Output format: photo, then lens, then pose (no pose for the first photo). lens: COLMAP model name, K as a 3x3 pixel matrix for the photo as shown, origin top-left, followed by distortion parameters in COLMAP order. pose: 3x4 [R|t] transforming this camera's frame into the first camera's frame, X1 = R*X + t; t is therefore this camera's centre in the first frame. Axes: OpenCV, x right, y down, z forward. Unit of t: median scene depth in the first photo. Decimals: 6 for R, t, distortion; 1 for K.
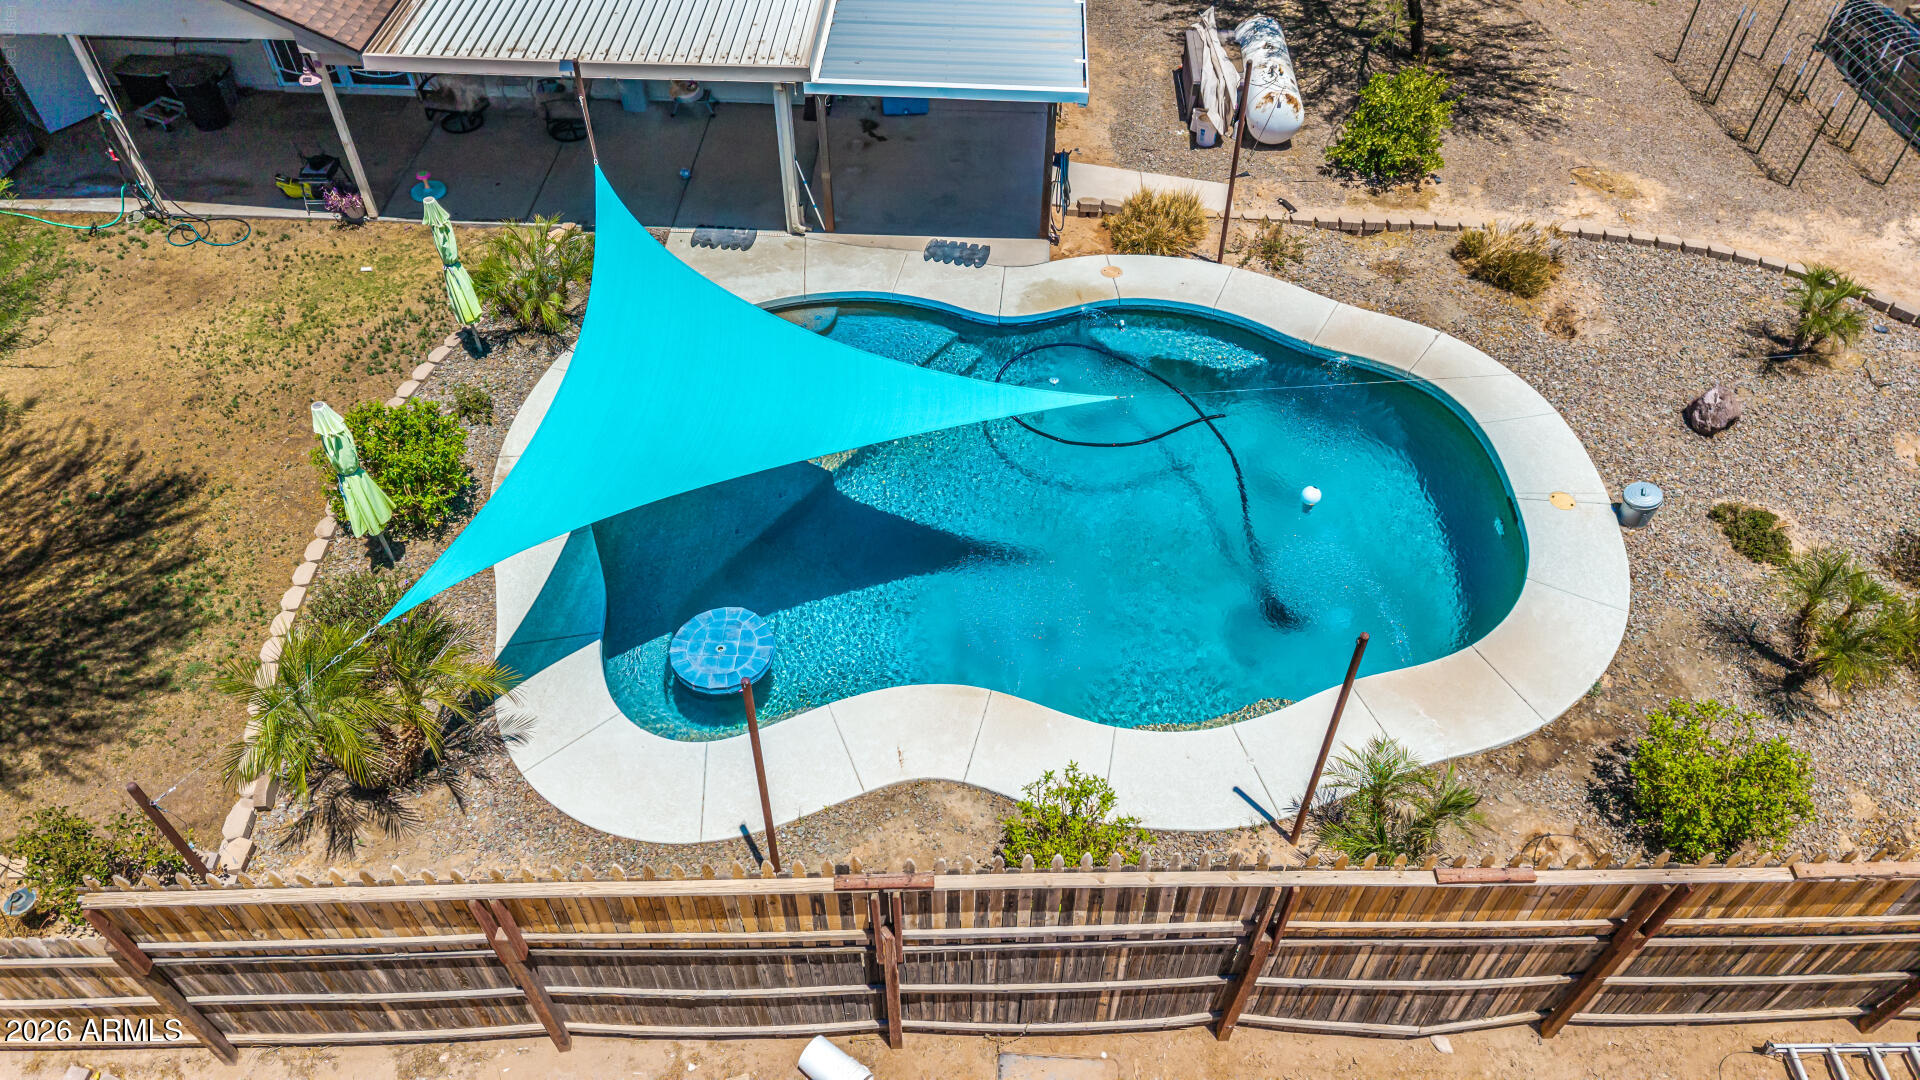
lens RADIAL K [[1280.3, 0, 960.0], [0, 1280.3, 540.0], [0, 0, 1]] dist [0.043209, -0.055074]
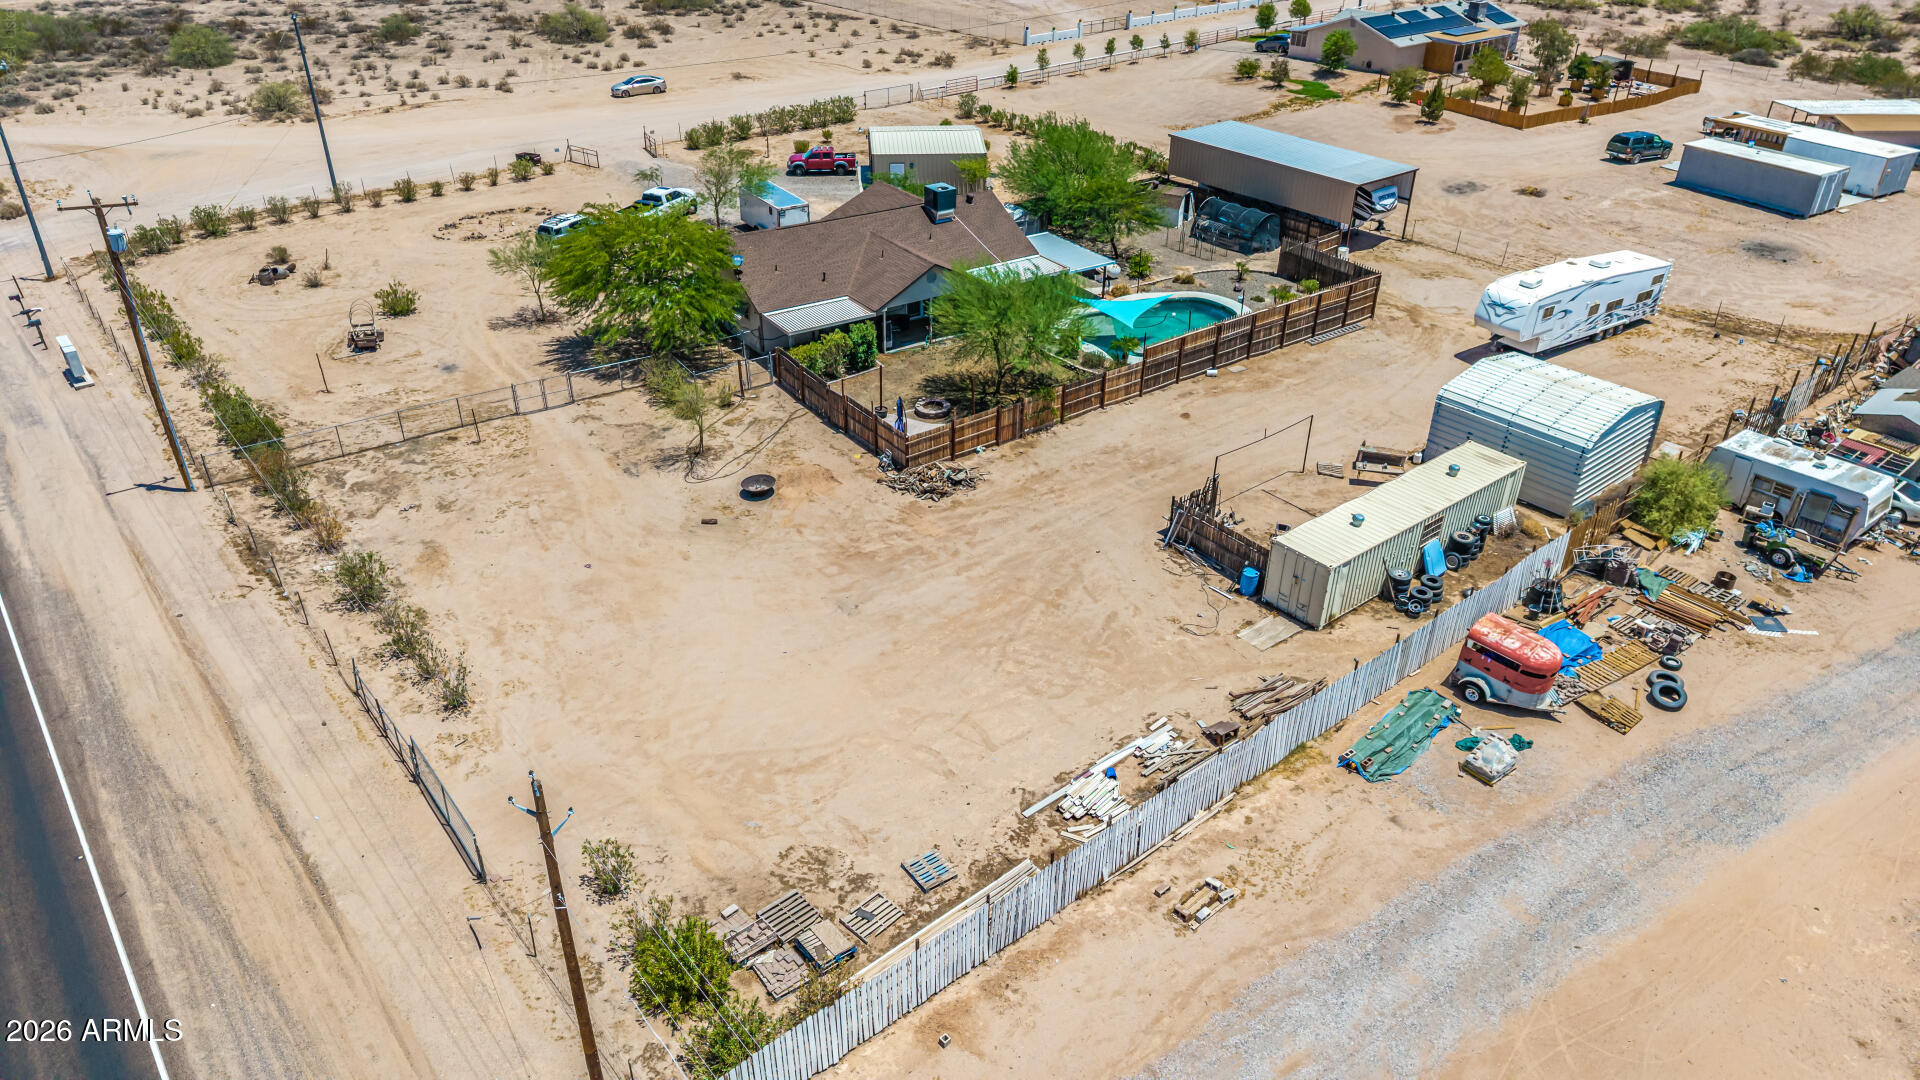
lens RADIAL K [[1281.5, 0, 960.0], [0, 1281.5, 540.0], [0, 0, 1]] dist [0.033020, -0.033374]
pose [[0.808285, -0.303499, 0.504543, -2.806656], [0.432219, 0.887746, -0.158413, 0.985354], [-0.399827, 0.346116, 0.848729, -2.254809]]
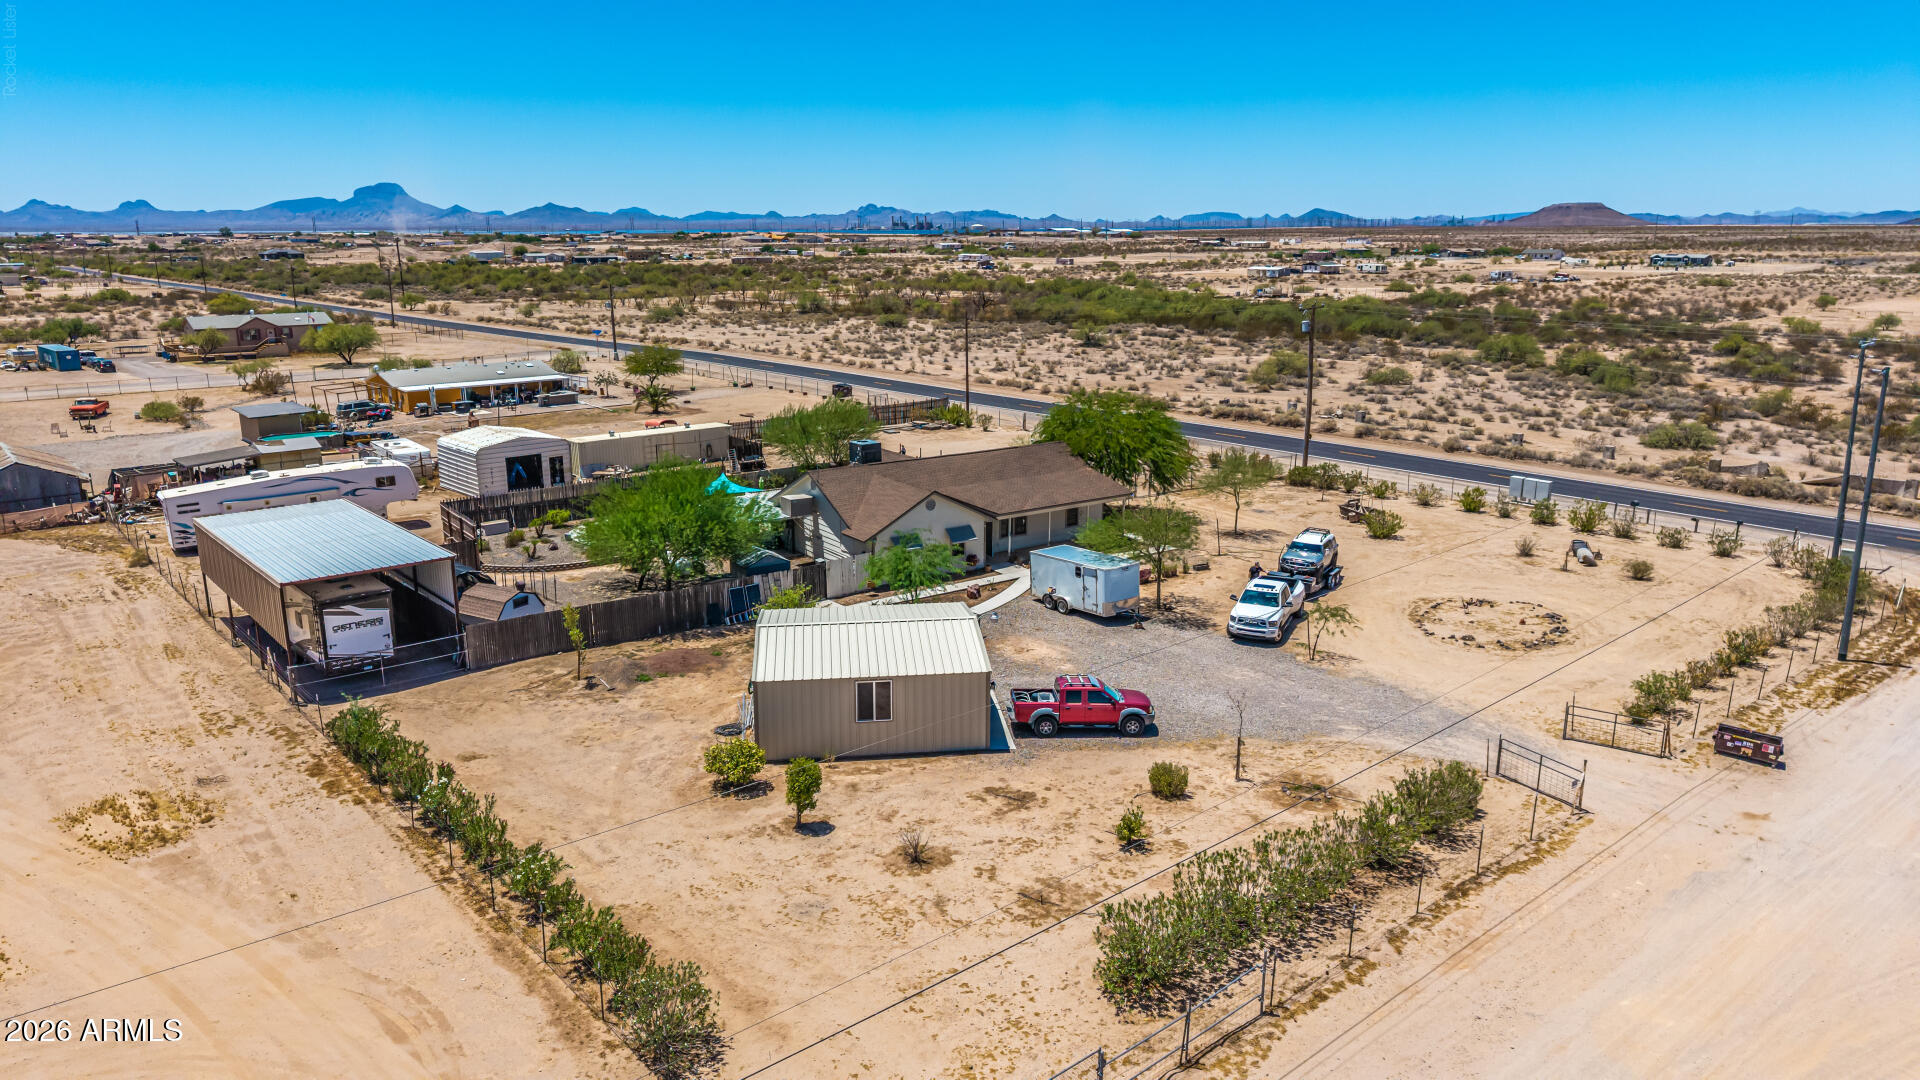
lens RADIAL K [[1280.3, 0, 960.0], [0, 1280.3, 540.0], [0, 0, 1]] dist [0.043209, -0.055074]
pose [[-0.798688, 0.135300, -0.586337, 1.937386], [-0.446304, 0.520383, 0.728021, -3.820954], [0.403621, 0.843146, -0.355239, 2.911172]]
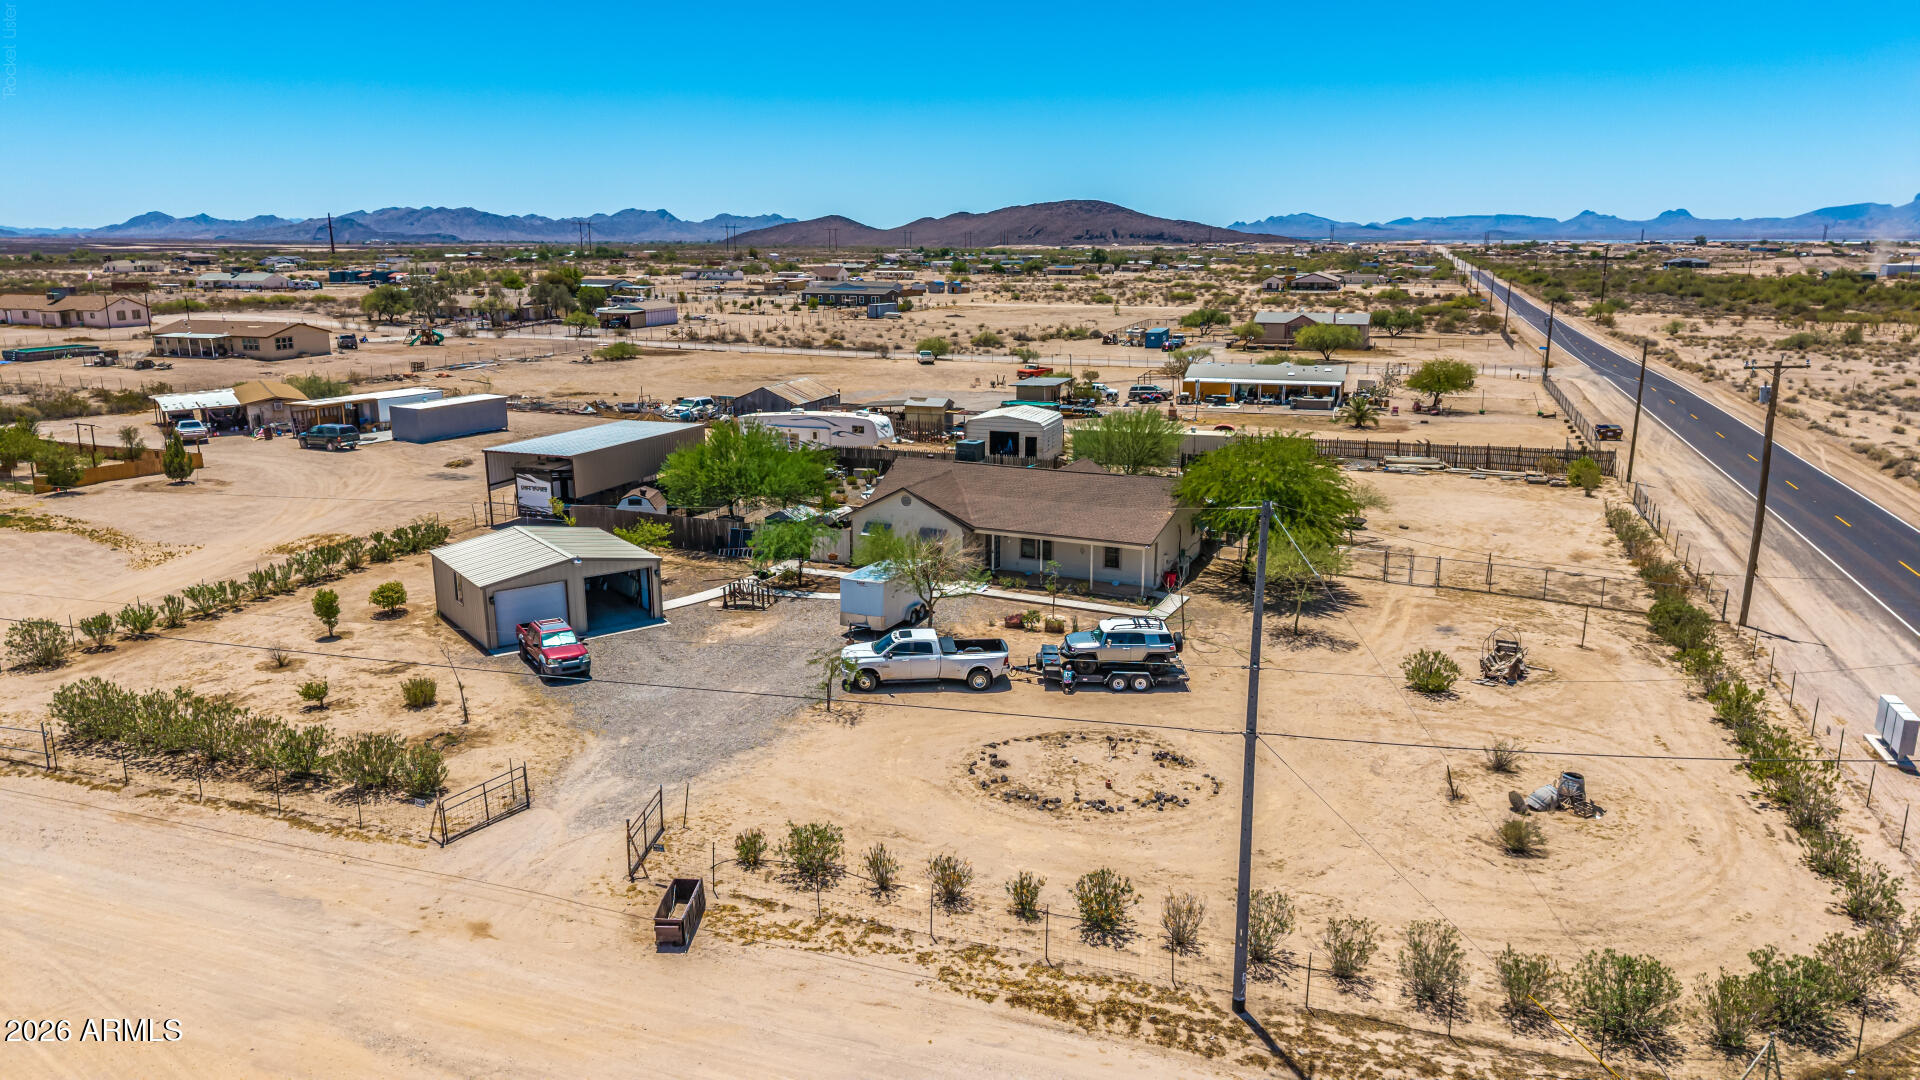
lens RADIAL K [[1280.3, 0, 960.0], [0, 1280.3, 540.0], [0, 0, 1]] dist [0.043209, -0.055074]
pose [[-0.919480, -0.098078, 0.380706, -2.019579], [0.284257, 0.503096, 0.816145, -4.227190], [-0.271578, 0.858647, -0.434708, 3.241248]]
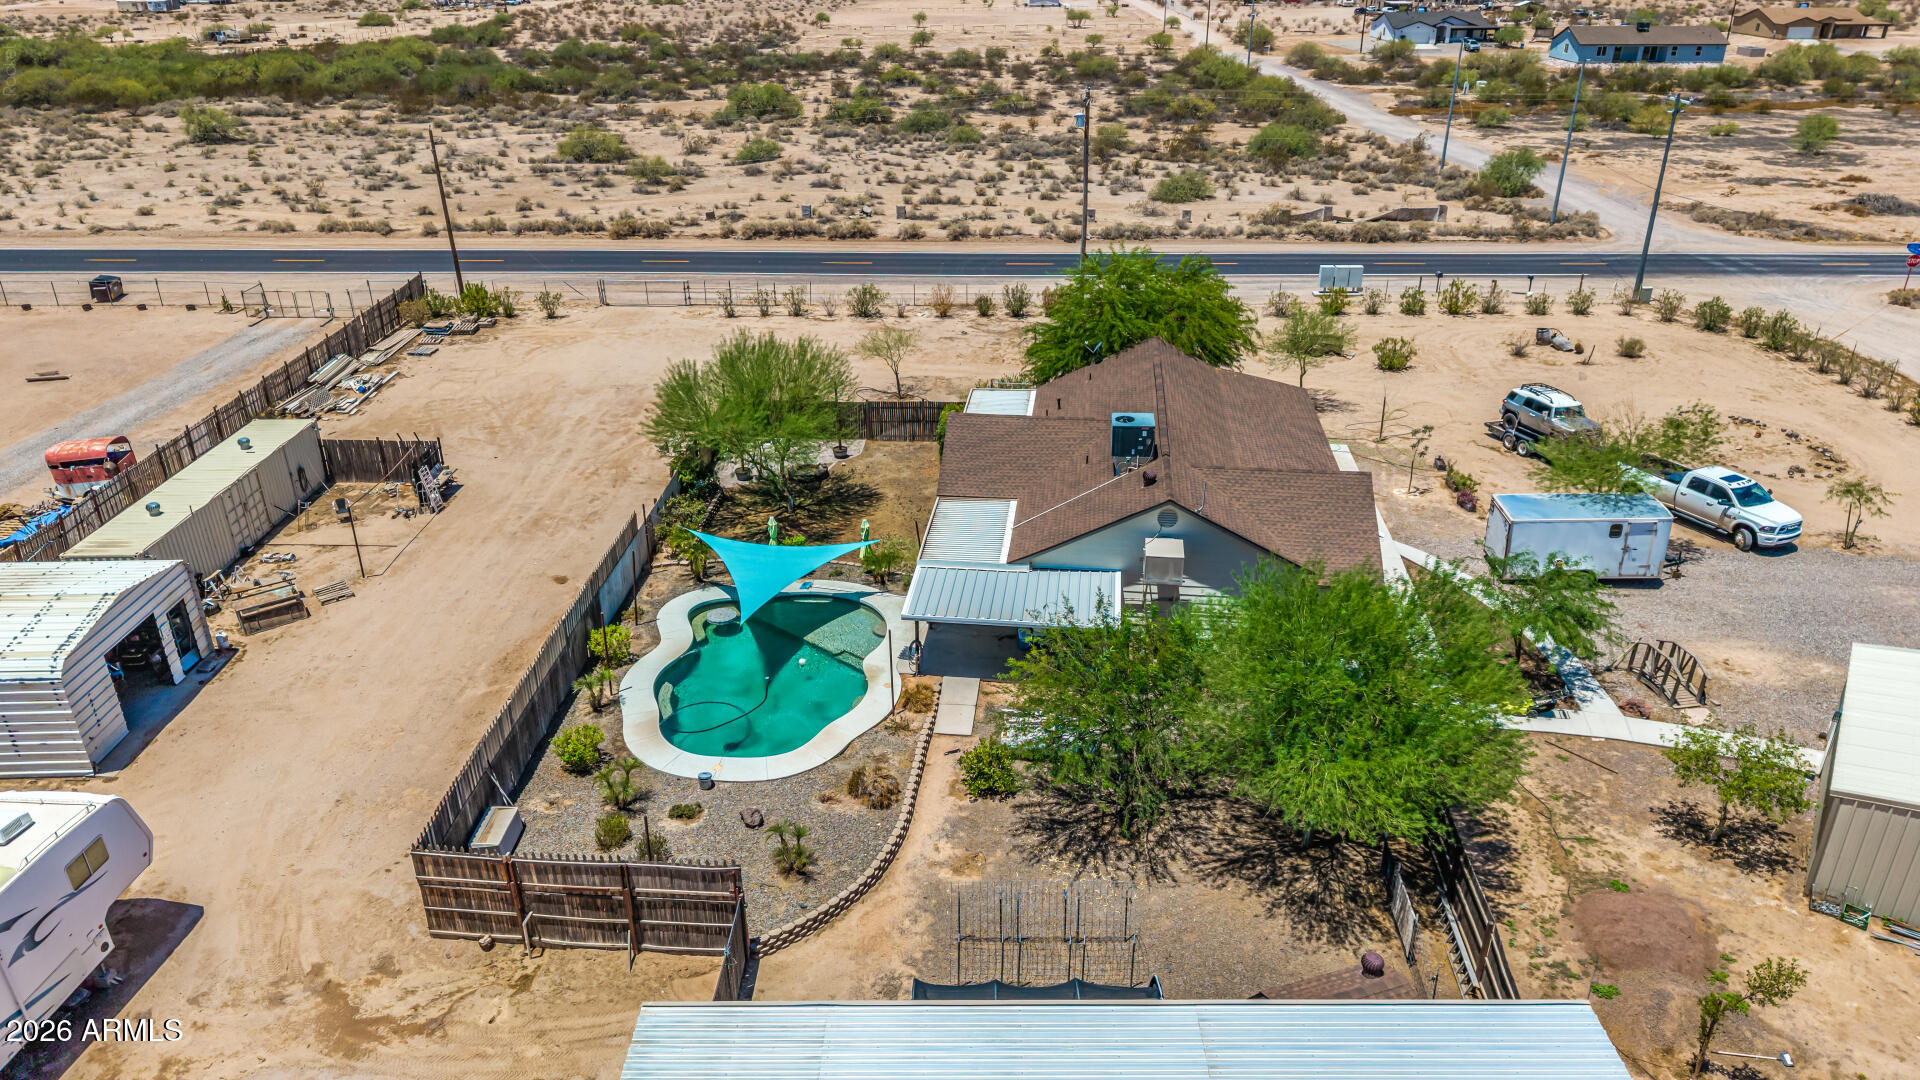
lens RADIAL K [[1280.3, 0, 960.0], [0, 1280.3, 540.0], [0, 0, 1]] dist [0.043209, -0.055074]
pose [[-0.065743, 0.419997, -0.905141, 2.062185], [-0.732865, 0.595290, 0.329452, -1.201986], [0.677191, 0.685005, 0.268664, 0.260967]]
